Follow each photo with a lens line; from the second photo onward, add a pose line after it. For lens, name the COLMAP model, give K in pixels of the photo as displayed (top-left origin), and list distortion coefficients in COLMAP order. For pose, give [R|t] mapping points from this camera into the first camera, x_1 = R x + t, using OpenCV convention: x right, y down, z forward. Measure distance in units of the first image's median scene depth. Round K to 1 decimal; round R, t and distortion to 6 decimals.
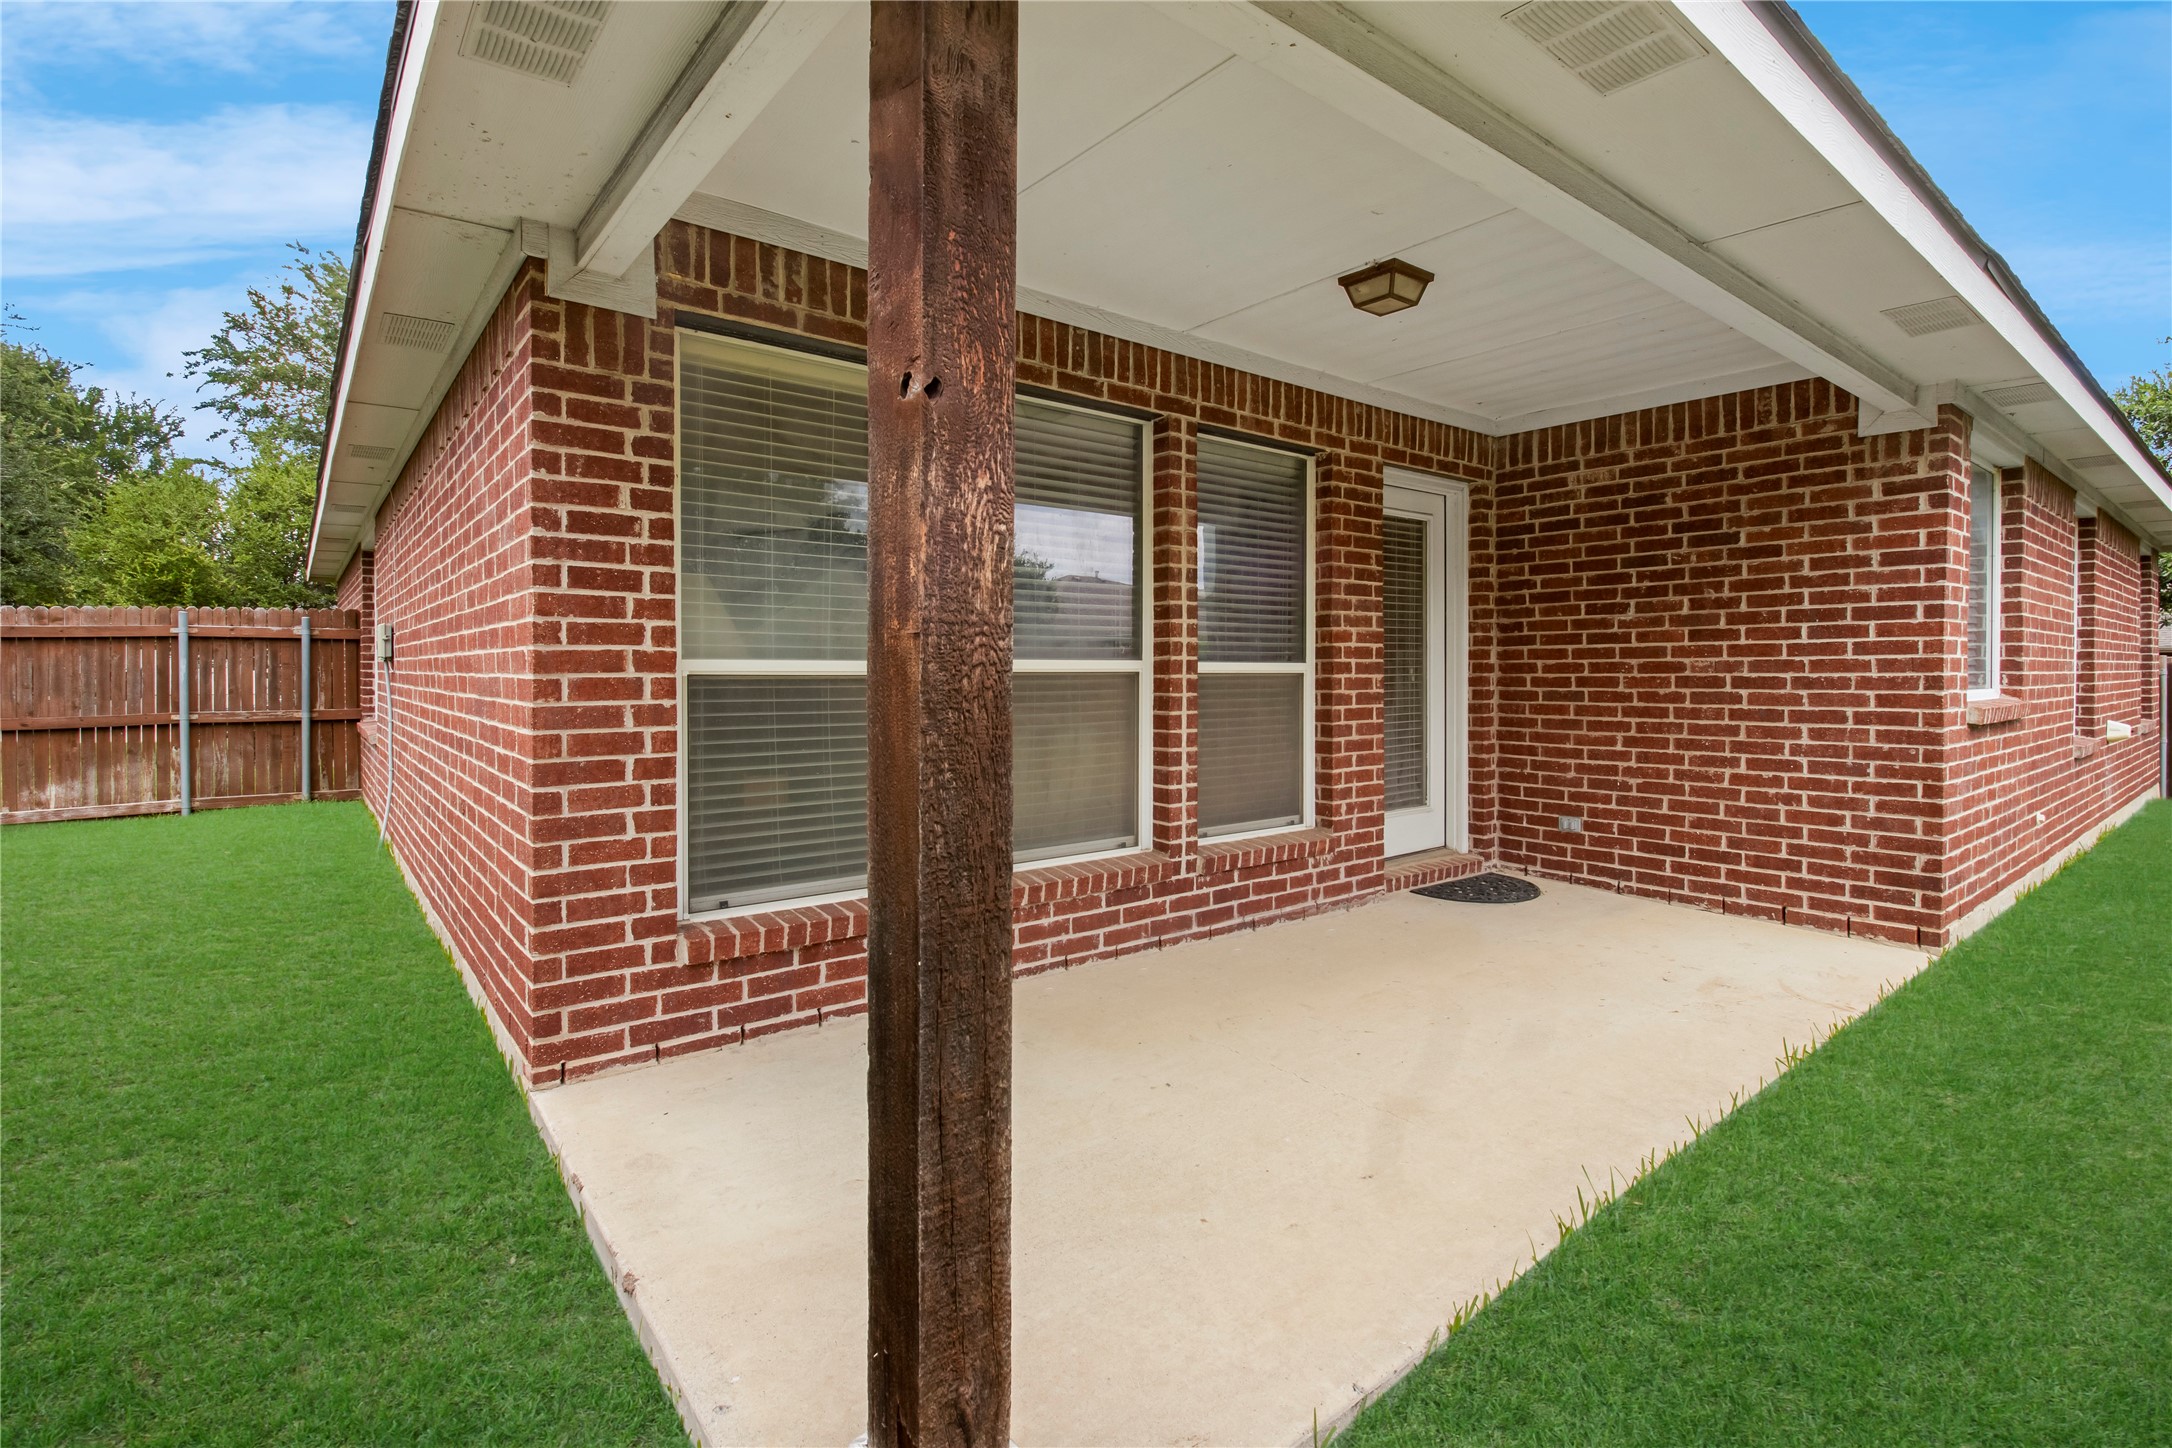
lens RADIAL K [[1020.8, 0, 1112.4], [0, 1020.8, 677.5], [0, 0, 1]] dist [-0.001212, -0.012597]
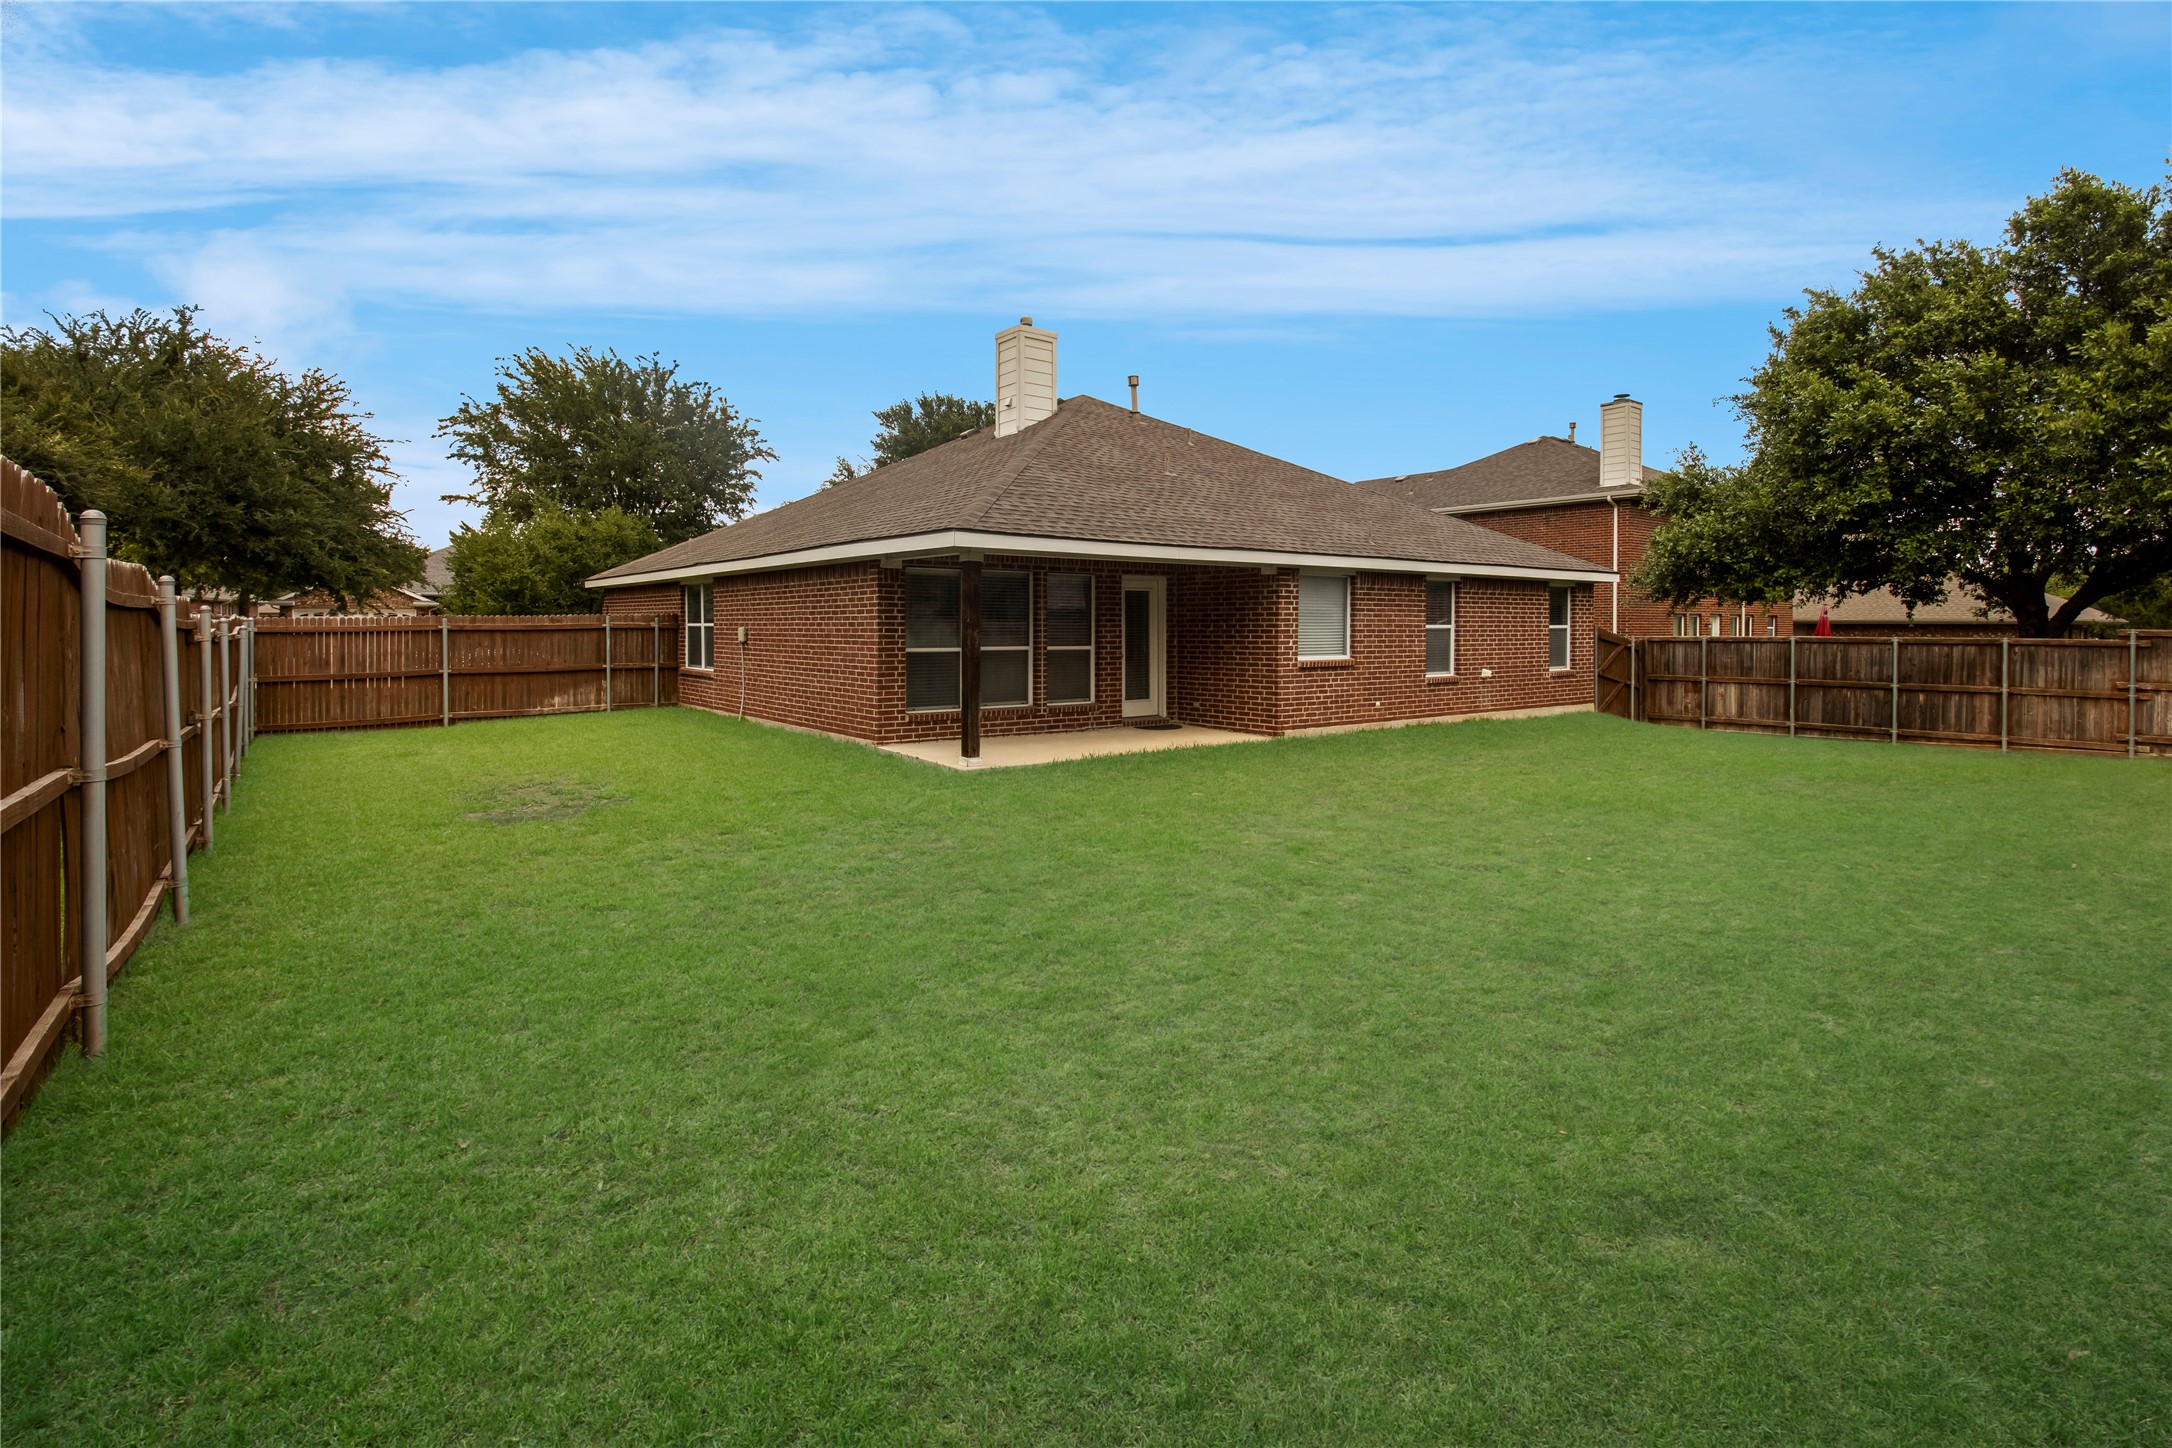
lens RADIAL K [[1020.8, 0, 1112.4], [0, 1020.8, 677.5], [0, 0, 1]] dist [-0.001212, -0.012597]
pose [[0.999921, 0.002795, -0.012246, 0.326455], [-0.002314, 0.999233, 0.039101, -0.044298], [0.012346, -0.039070, 0.999160, -2.185978]]
